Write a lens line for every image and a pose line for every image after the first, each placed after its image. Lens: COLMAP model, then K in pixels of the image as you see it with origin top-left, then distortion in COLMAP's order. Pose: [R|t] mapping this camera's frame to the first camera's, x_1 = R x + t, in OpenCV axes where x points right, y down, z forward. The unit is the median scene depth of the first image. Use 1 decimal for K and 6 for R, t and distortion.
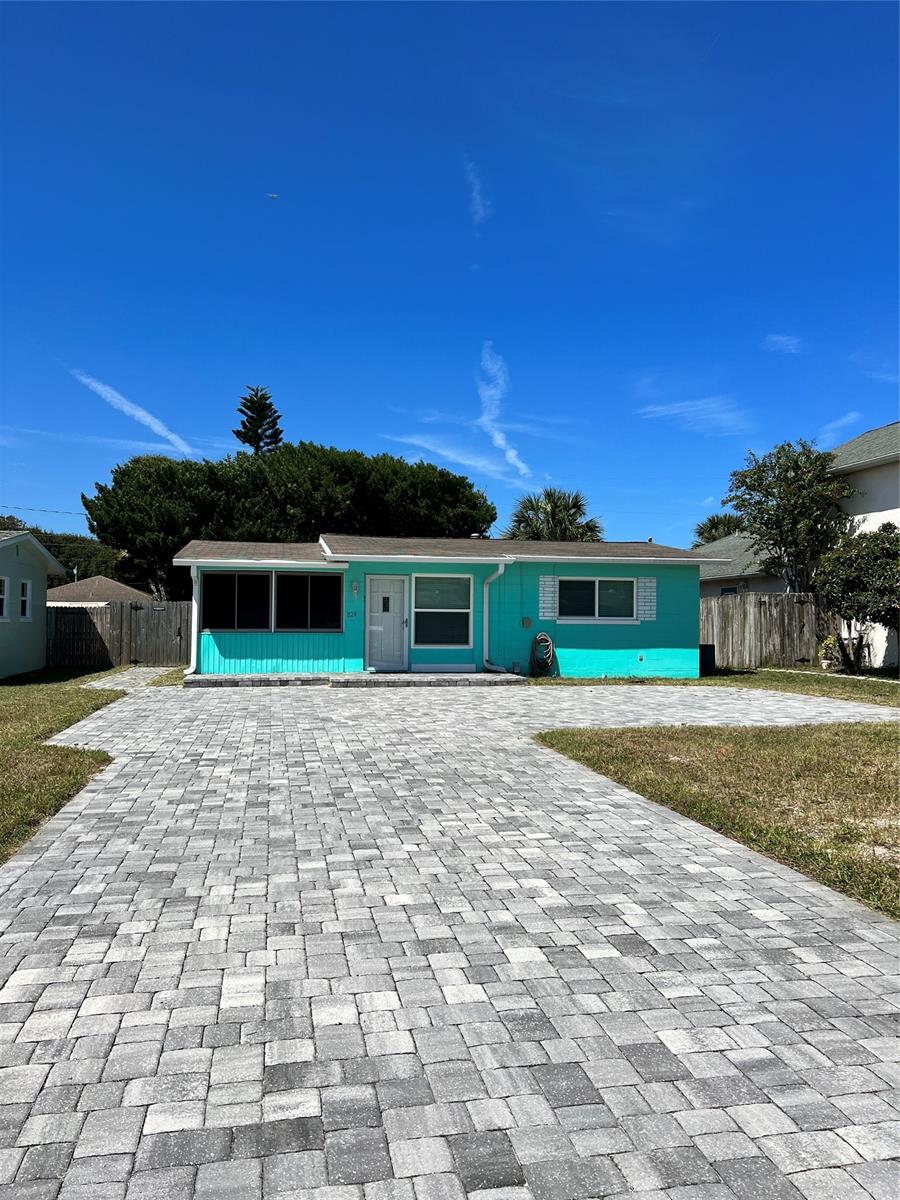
lens RADIAL K [[893.0, 0, 448.3], [0, 893.0, 610.3], [0, 0, 1]] dist [0.086483, -0.126058]
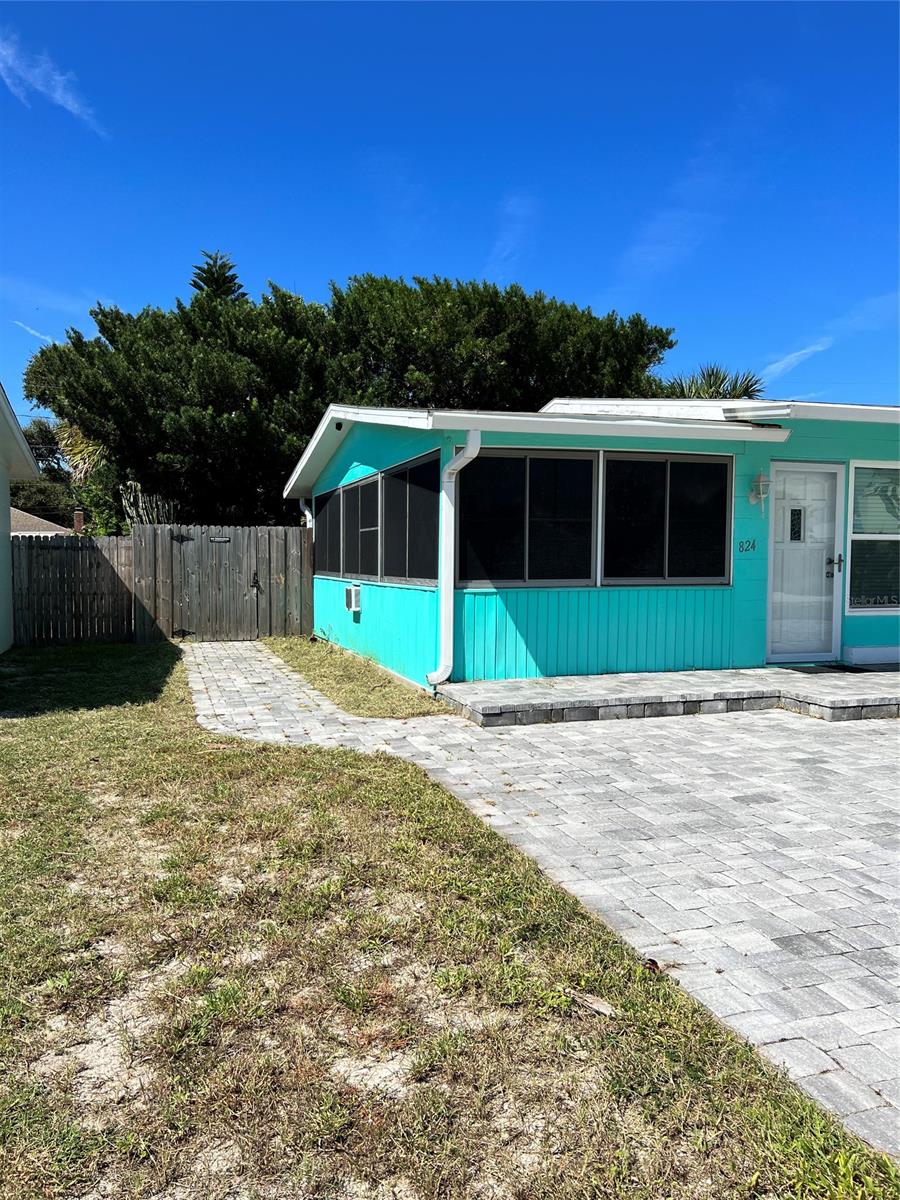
lens RADIAL K [[893.0, 0, 448.3], [0, 893.0, 610.3], [0, 0, 1]] dist [0.086483, -0.126058]
pose [[0.992817, -0.012362, 0.119003, -0.308578], [0.003765, 0.997383, 0.072200, 0.003361], [-0.119584, -0.071233, 0.990265, 0.525167]]
